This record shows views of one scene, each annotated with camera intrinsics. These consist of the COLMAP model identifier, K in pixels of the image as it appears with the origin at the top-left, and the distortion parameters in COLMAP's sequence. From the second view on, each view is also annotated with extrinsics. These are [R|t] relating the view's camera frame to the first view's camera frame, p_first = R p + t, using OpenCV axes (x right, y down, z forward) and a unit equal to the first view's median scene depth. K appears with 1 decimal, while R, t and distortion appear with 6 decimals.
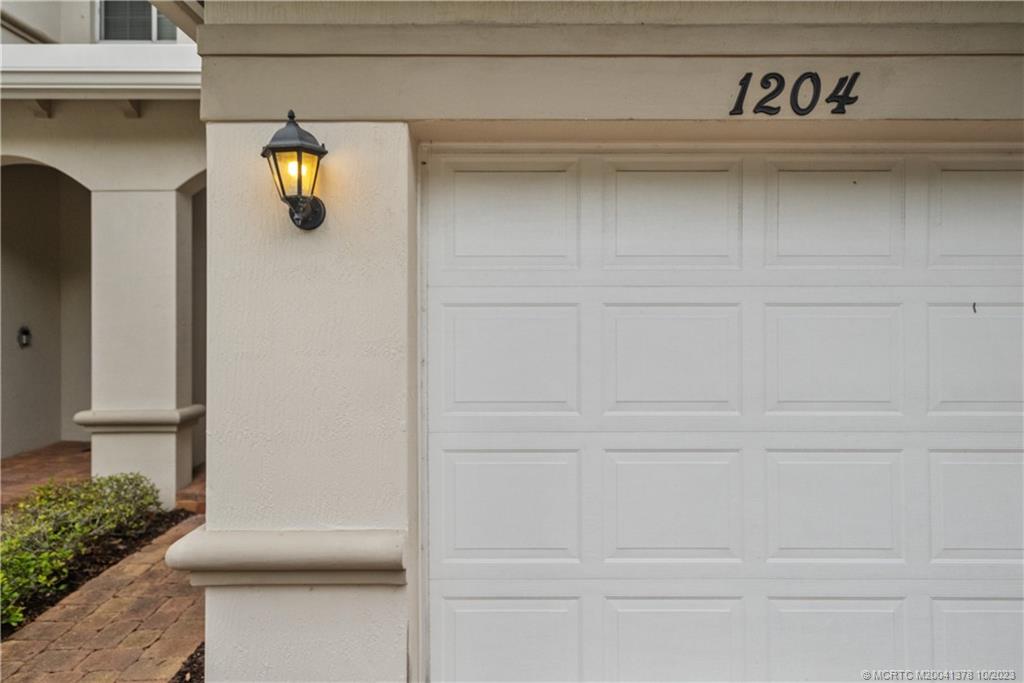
lens RADIAL K [[573.1, 0, 490.7], [0, 573.1, 323.6], [0, 0, 1]] dist [-0.004501, -0.000713]
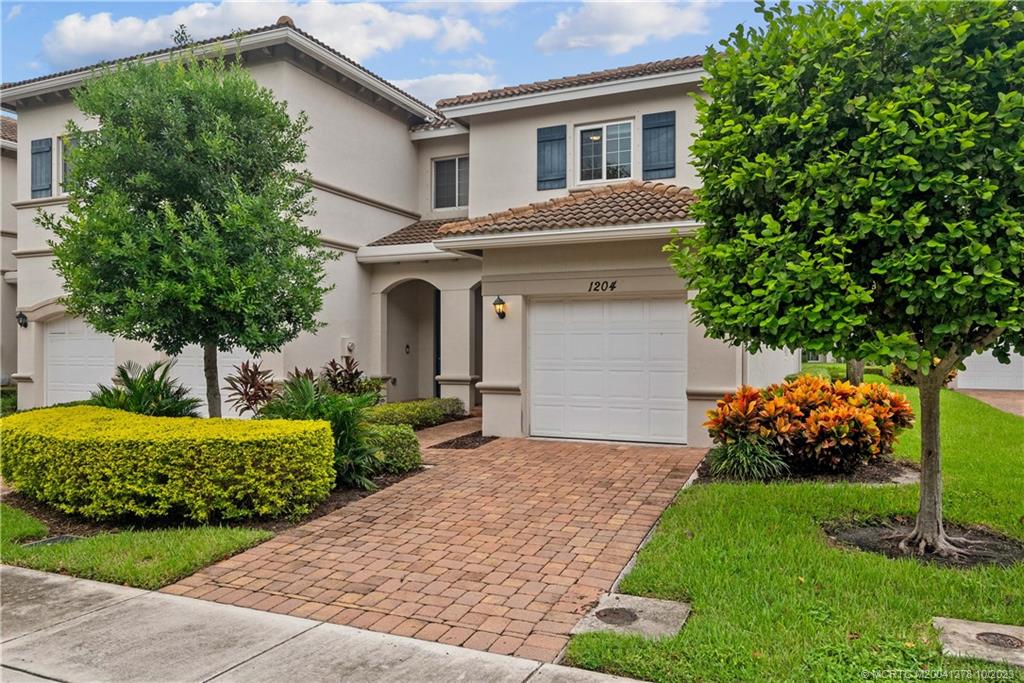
lens RADIAL K [[729.6, 0, 509.3], [0, 729.6, 350.7], [0, 0, 1]] dist [0.002900, 0.001988]
pose [[0.916501, -0.000177, -0.400032, 1.878813], [-0.001285, 0.999993, -0.003386, 0.103916], [0.400030, 0.003617, 0.916495, -3.932348]]
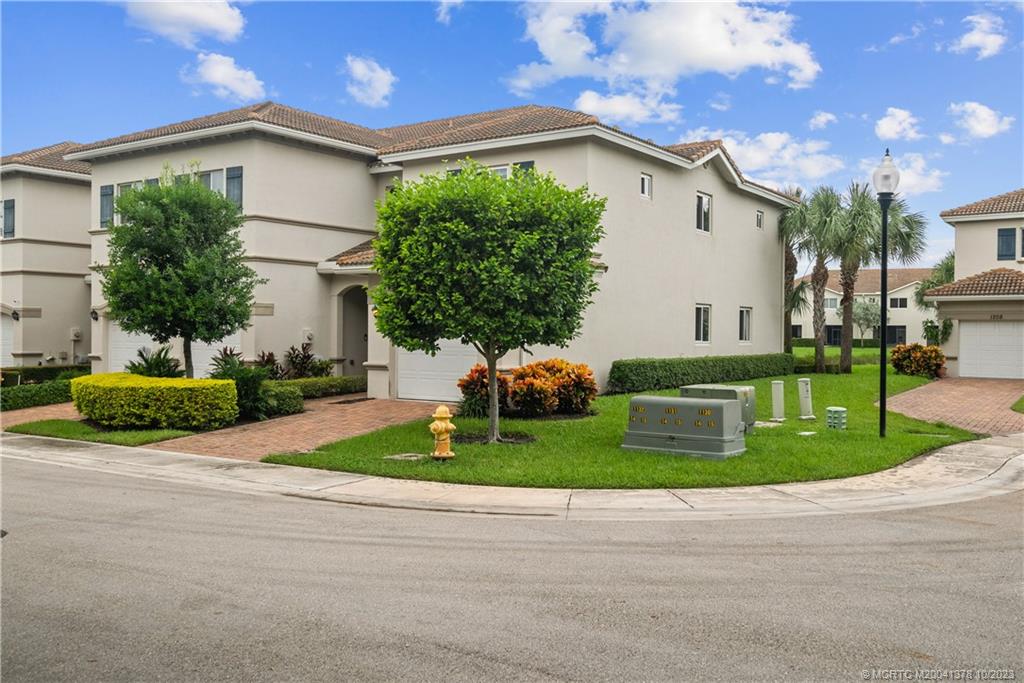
lens RADIAL K [[921.3, 0, 512.7], [0, 921.3, 336.9], [0, 0, 1]] dist [0.000368, -0.000134]
pose [[0.830627, 0.006992, -0.556786, 6.487709], [-0.005892, 0.999976, 0.003768, -0.004719], [0.556799, 0.000150, 0.830648, -6.604999]]
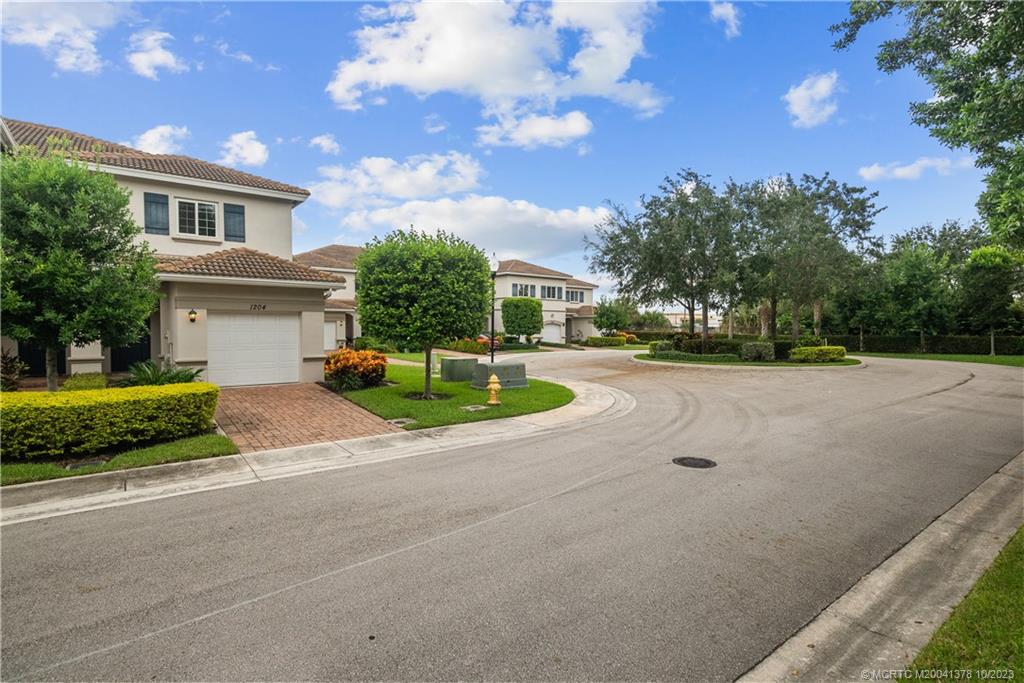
lens RADIAL K [[522.1, 0, 511.6], [0, 522.1, 339.6], [0, 0, 1]] dist [-0.001230, -0.000141]
pose [[0.788681, -0.013826, 0.614647, -1.162701], [-0.002354, 0.999672, 0.025507, -0.103484], [-0.614798, -0.021564, 0.788389, -6.779381]]
